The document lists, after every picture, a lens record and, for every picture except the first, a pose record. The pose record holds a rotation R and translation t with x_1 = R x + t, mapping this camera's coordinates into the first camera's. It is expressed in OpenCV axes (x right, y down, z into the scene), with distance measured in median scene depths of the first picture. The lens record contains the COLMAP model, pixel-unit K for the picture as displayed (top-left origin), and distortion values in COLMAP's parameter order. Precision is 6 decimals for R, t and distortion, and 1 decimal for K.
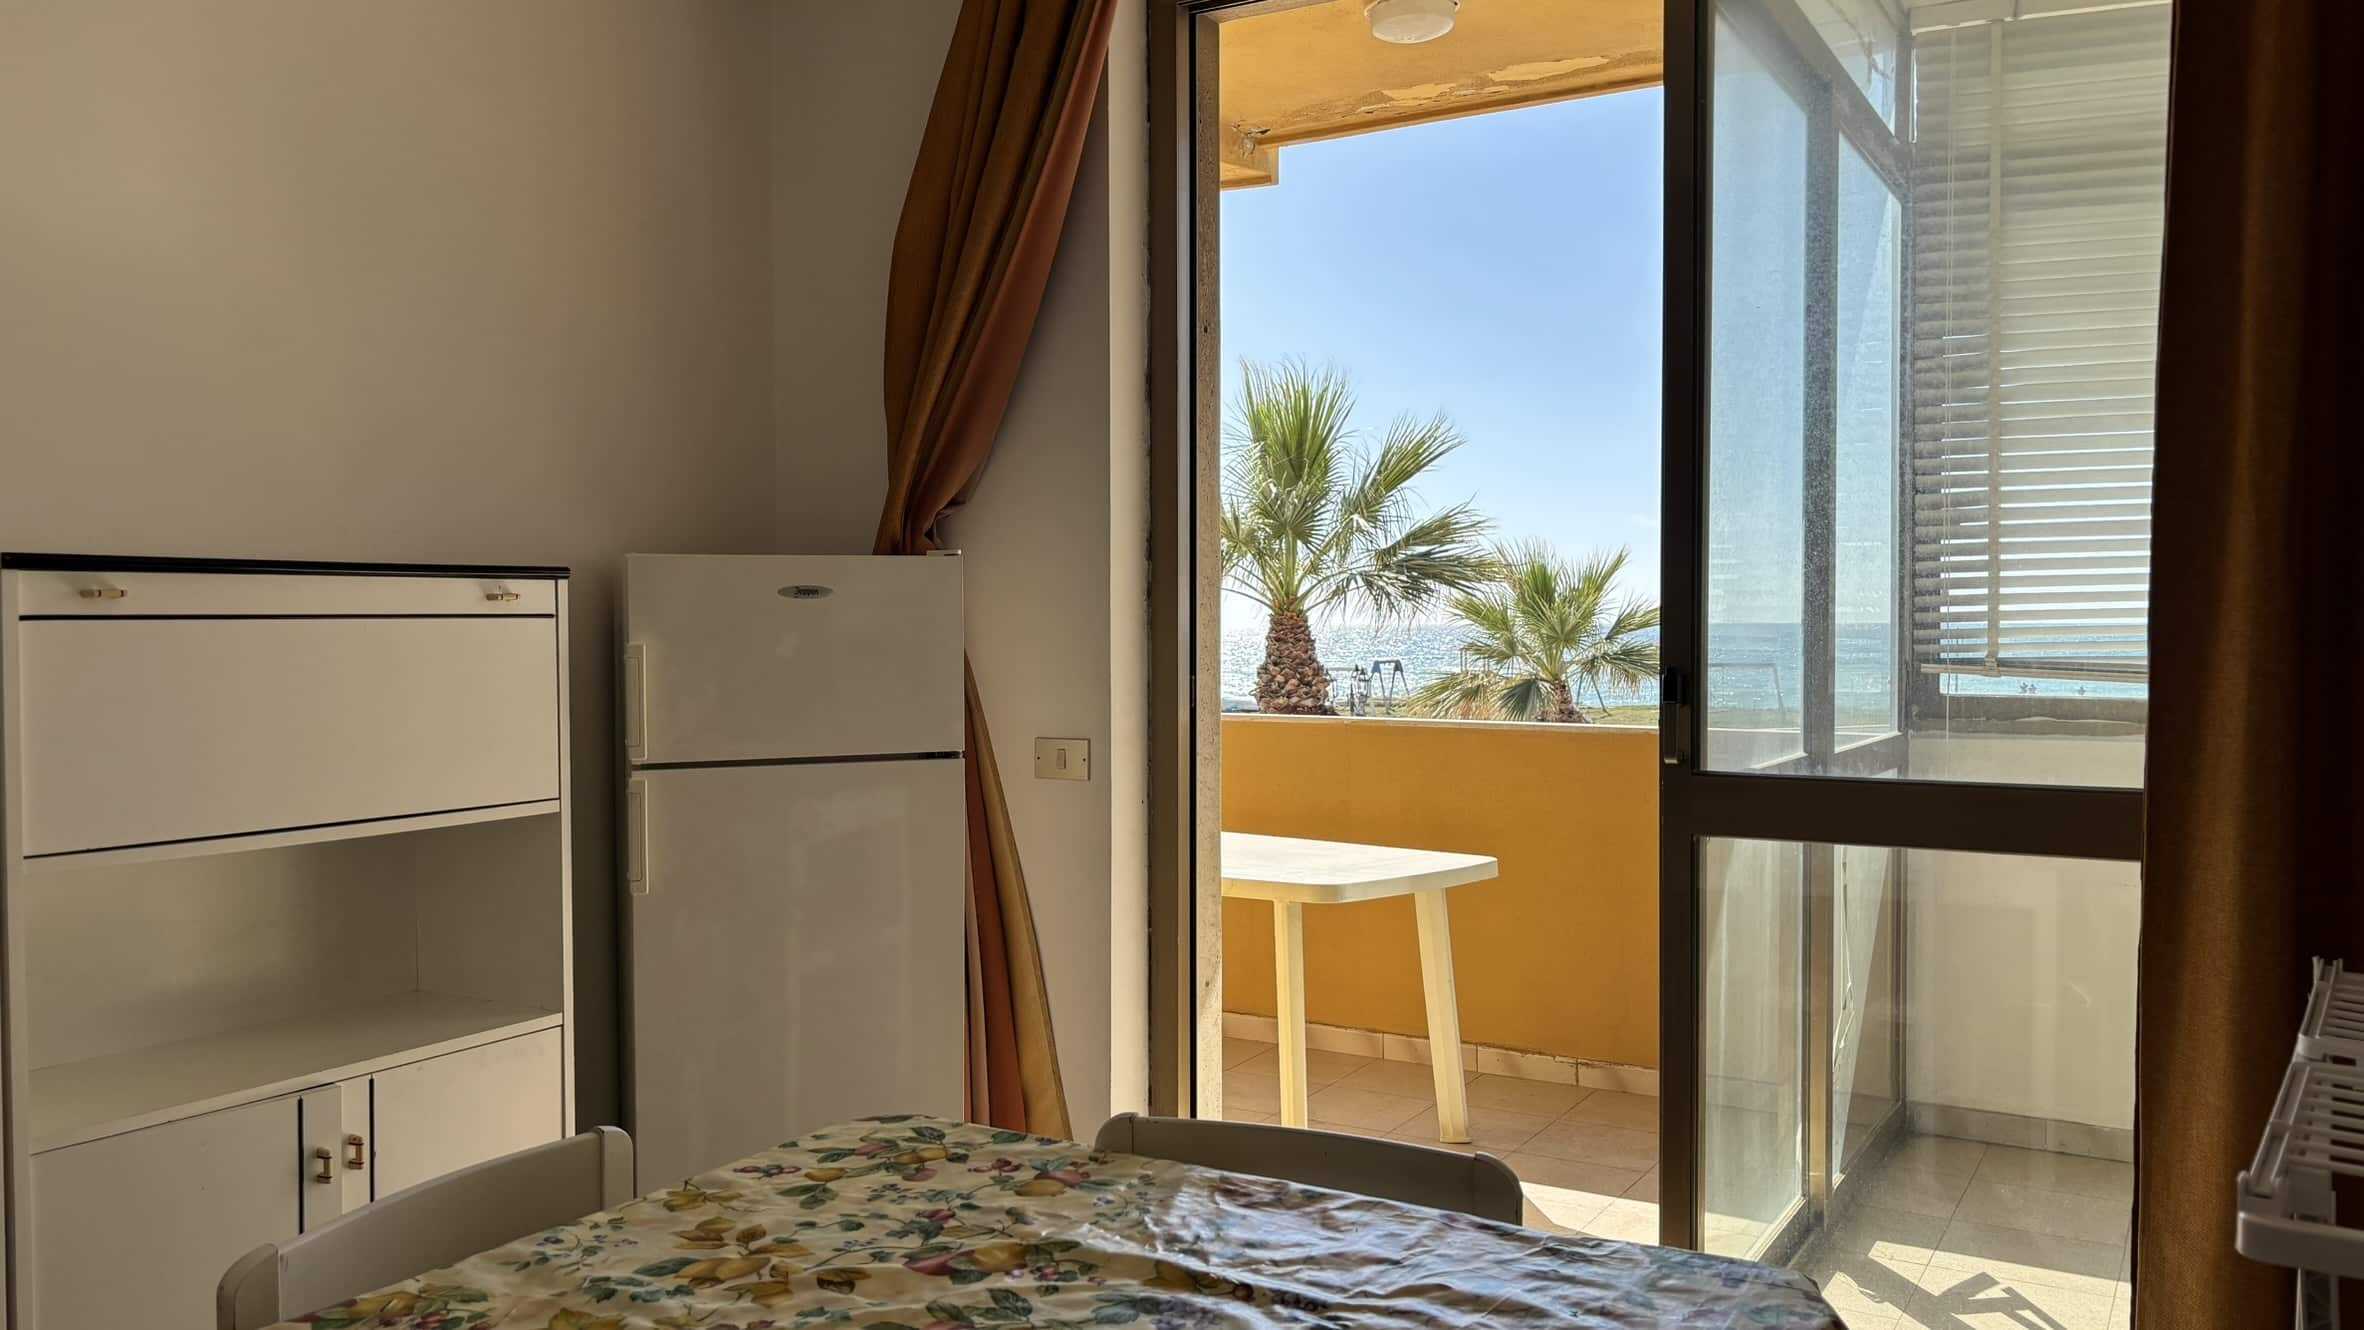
lens RADIAL K [[1783.4, 0, 1194.6], [0, 1783.4, 660.2], [0, 0, 1]] dist [0.053244, -0.053086]
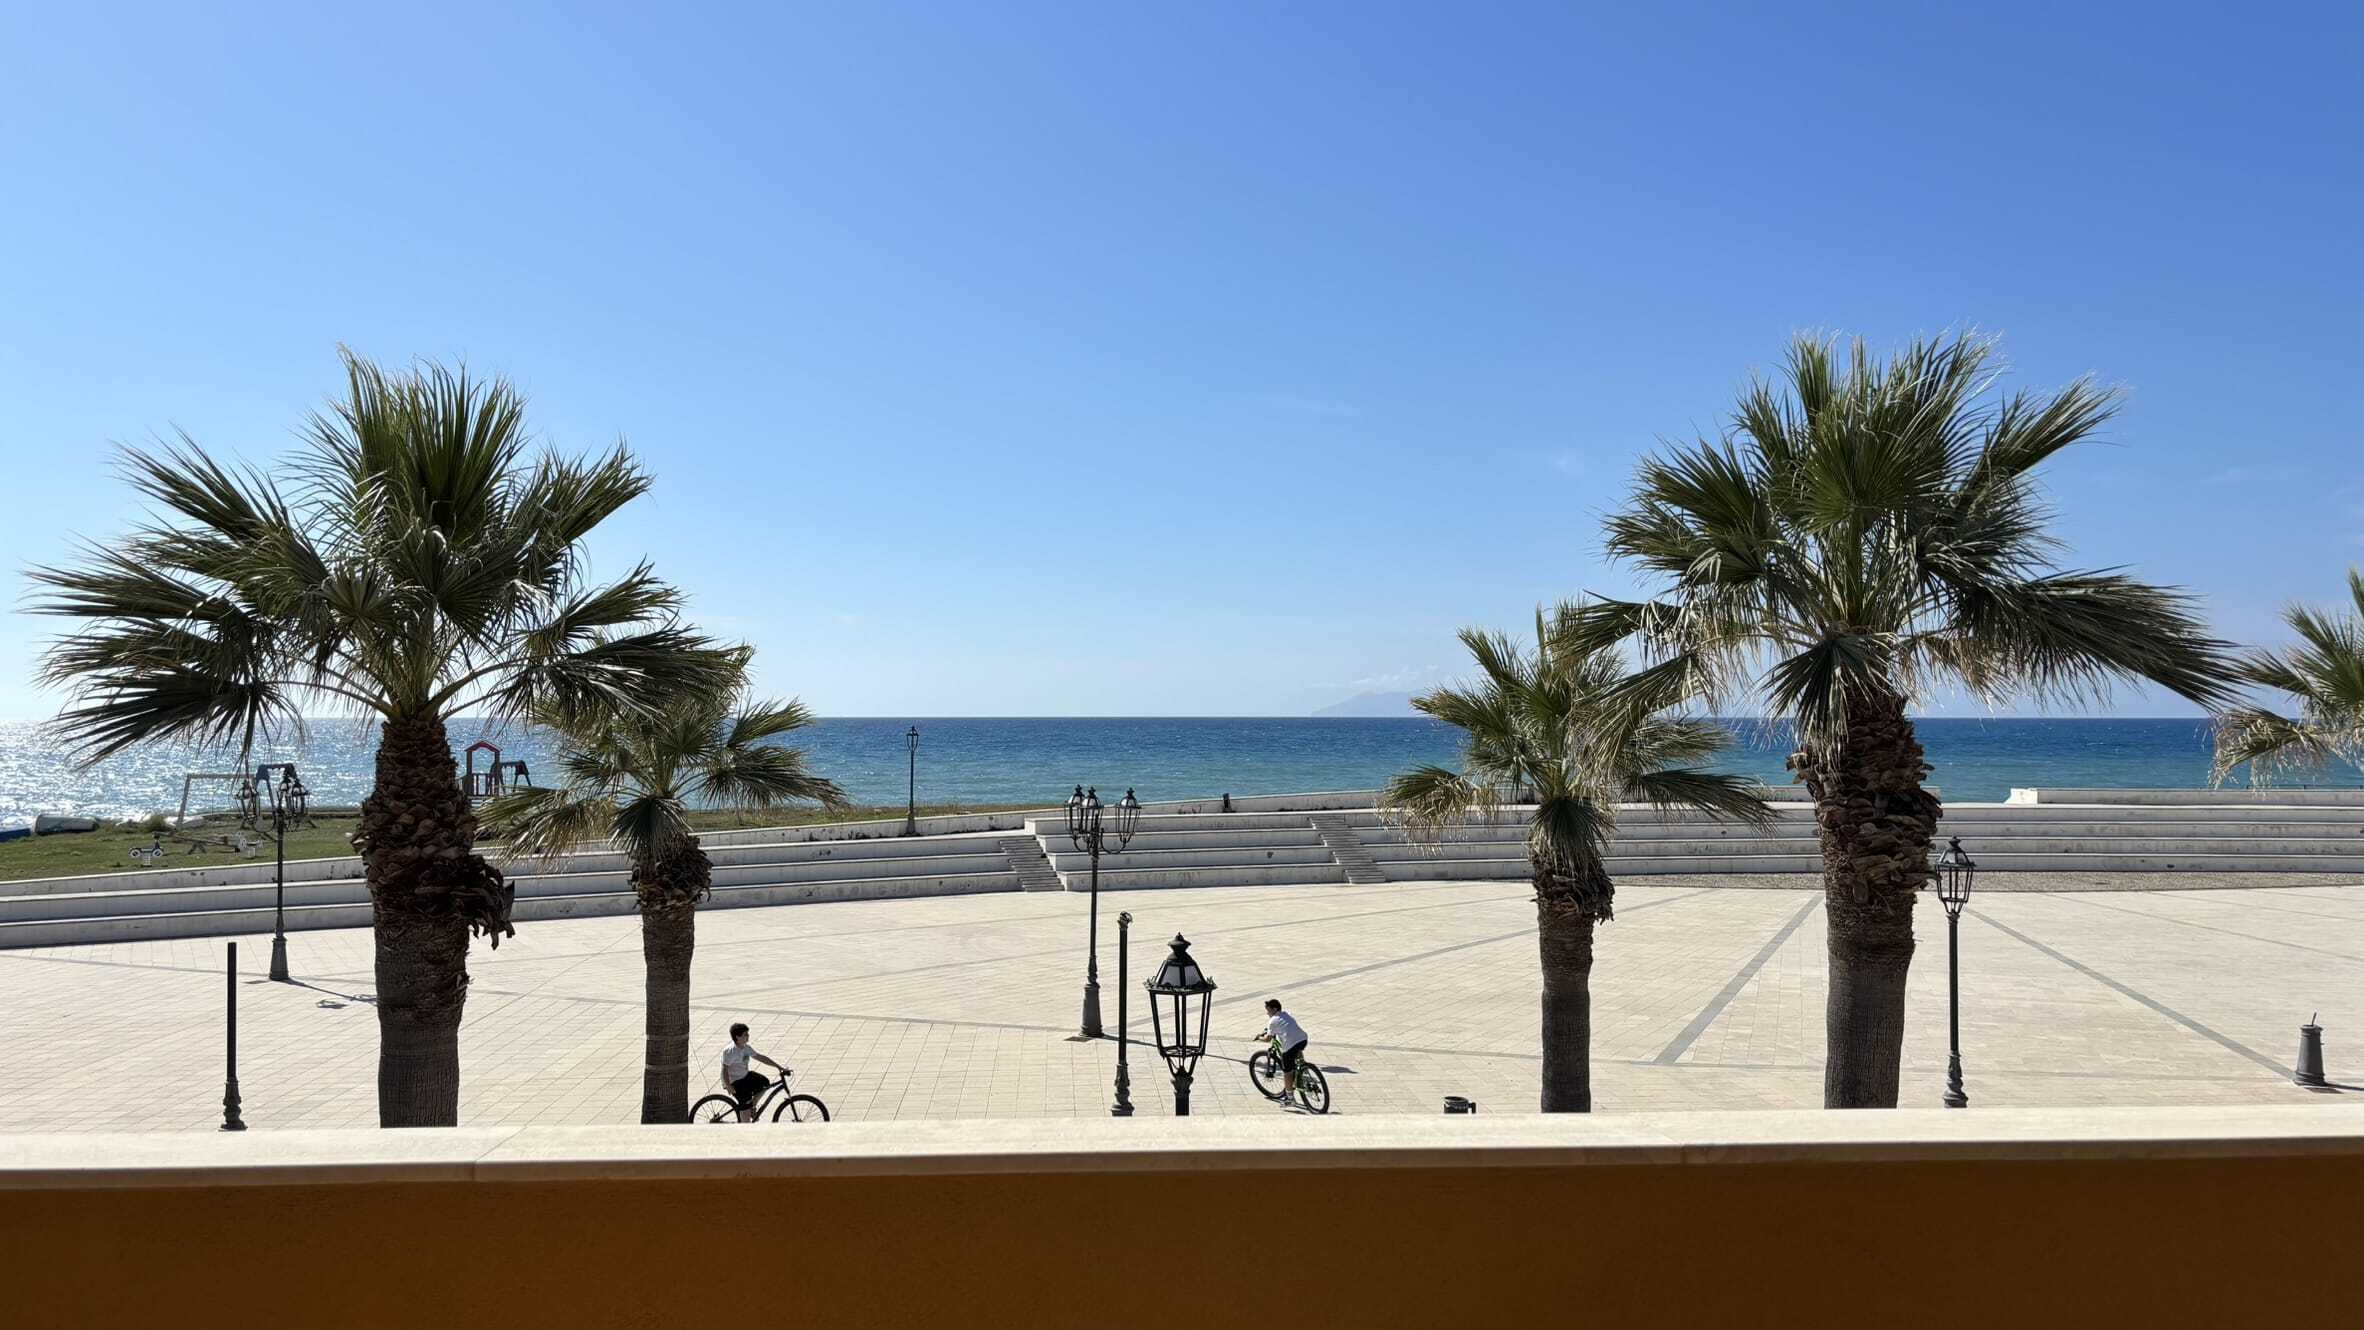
lens RADIAL K [[1783.4, 0, 1210.9], [0, 1783.4, 709.9], [0, 0, 1]] dist [0.053244, -0.053086]
pose [[0.819779, 0.000870, 0.572679, -0.351848], [0.012879, 0.999718, -0.019955, -0.051302], [-0.572535, 0.023734, 0.819537, 0.997711]]
